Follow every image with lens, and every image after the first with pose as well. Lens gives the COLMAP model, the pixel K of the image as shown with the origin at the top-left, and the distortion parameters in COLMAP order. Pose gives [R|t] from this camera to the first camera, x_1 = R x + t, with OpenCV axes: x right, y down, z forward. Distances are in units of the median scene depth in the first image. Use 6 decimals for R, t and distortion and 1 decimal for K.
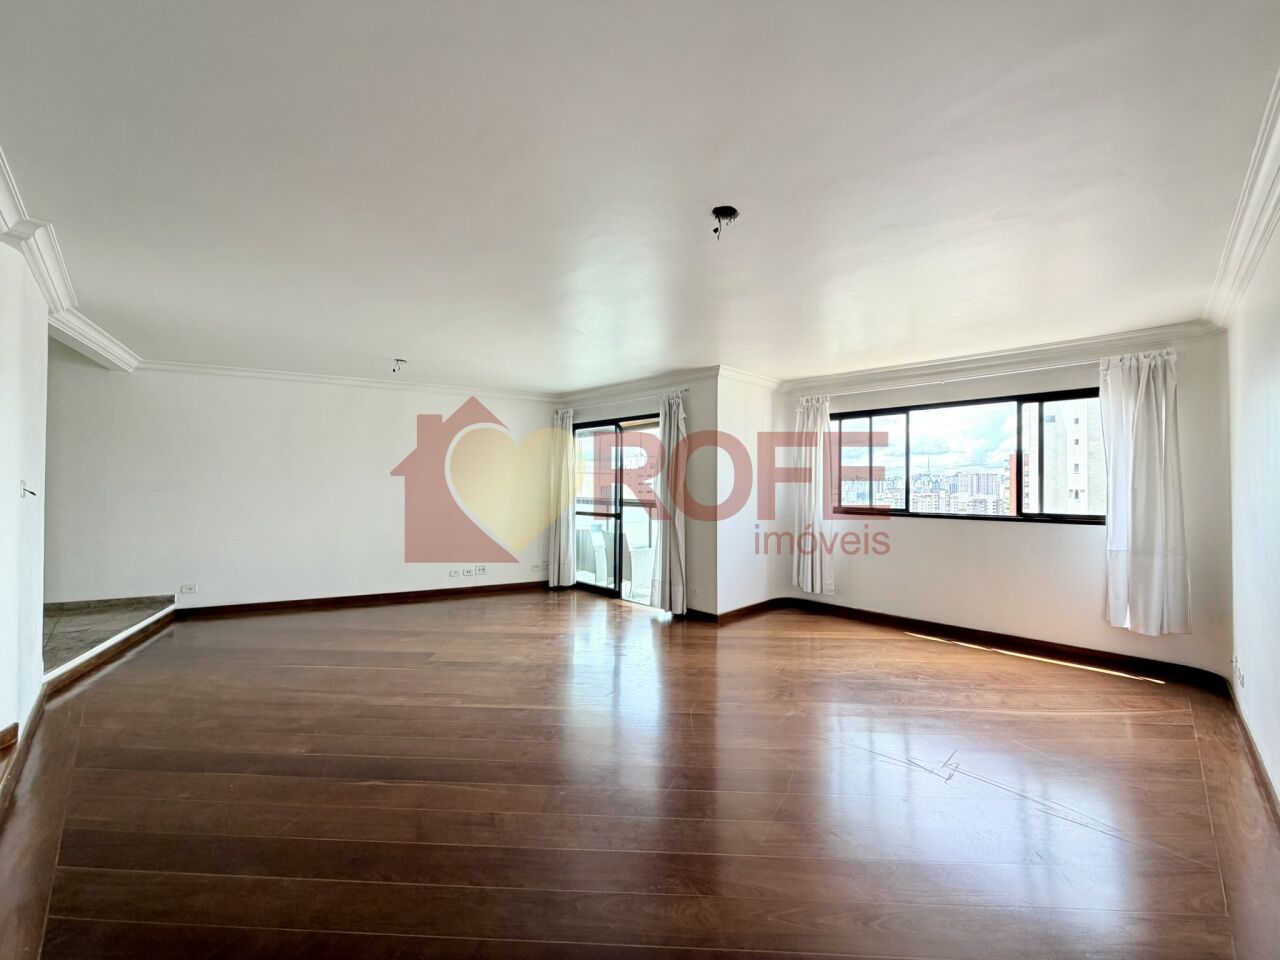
lens RADIAL K [[506.4, 0, 640.0], [0, 506.4, 480.0], [0, 0, 1]] dist [0.002551, 0.000062]
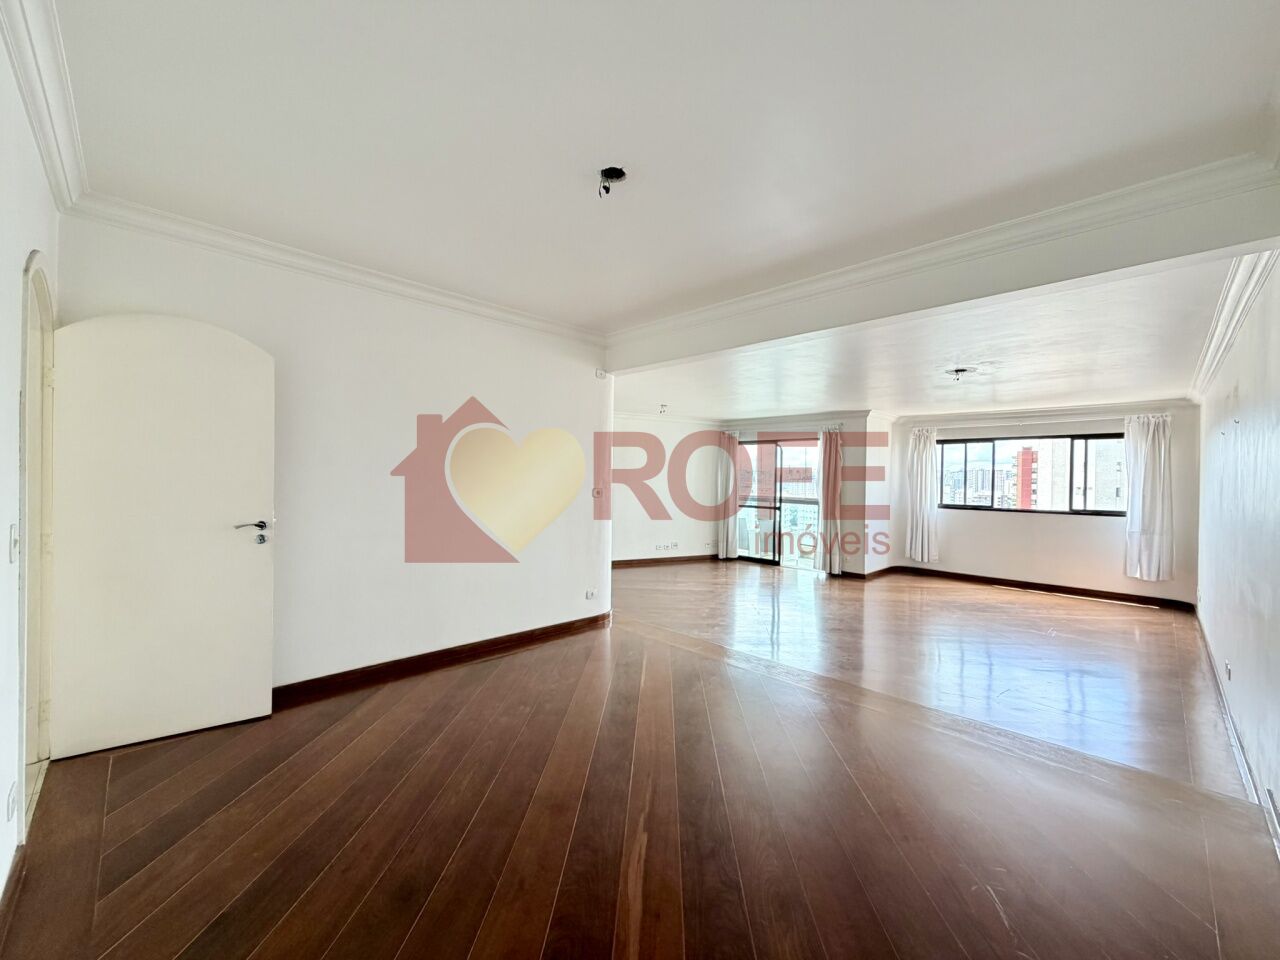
lens RADIAL K [[507.5, 0, 640.0], [0, 507.5, 480.0], [0, 0, 1]] dist [0.000871, 0.000115]
pose [[0.999918, 0.011189, -0.006202, -0.509562], [-0.011089, 0.999813, 0.015822, -0.031499], [0.006378, -0.015752, 0.999856, -0.514183]]
